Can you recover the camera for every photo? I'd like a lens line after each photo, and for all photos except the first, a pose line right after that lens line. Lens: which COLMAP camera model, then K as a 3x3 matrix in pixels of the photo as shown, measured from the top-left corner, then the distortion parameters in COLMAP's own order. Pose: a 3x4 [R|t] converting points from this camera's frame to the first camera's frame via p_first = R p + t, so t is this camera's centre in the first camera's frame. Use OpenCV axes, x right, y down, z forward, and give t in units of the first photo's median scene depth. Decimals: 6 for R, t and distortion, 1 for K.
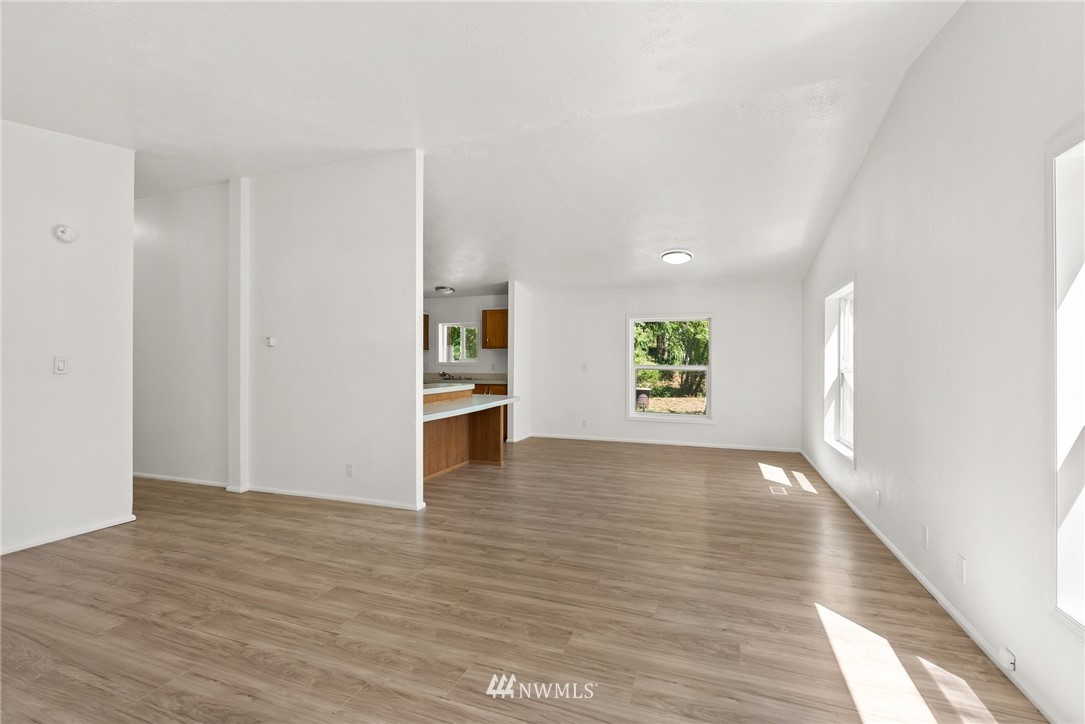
lens RADIAL K [[480.6, 0, 538.7], [0, 480.6, 362.2], [0, 0, 1]] dist [-0.025336, 0.001194]
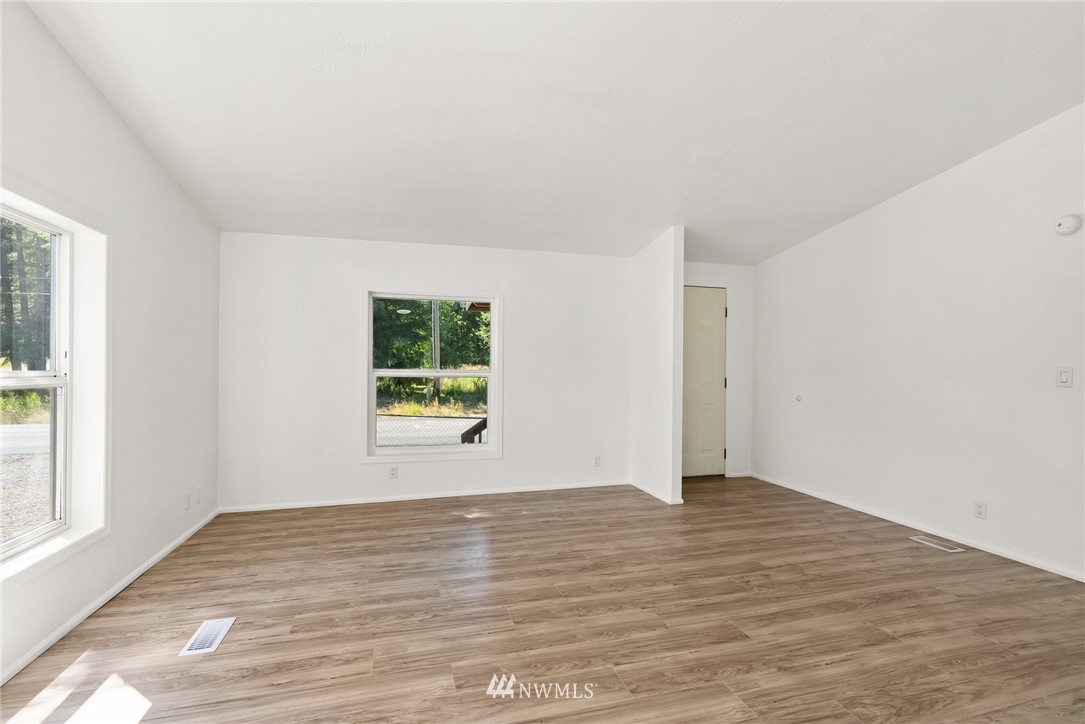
lens RADIAL K [[480.6, 0, 533.8], [0, 480.6, 365.1], [0, 0, 1]] dist [-0.025336, 0.001194]
pose [[-0.809985, -0.008902, -0.586383, 0.426658], [-0.009984, 0.999949, -0.001390, -0.005265], [0.586365, 0.004729, -0.810033, 1.637393]]
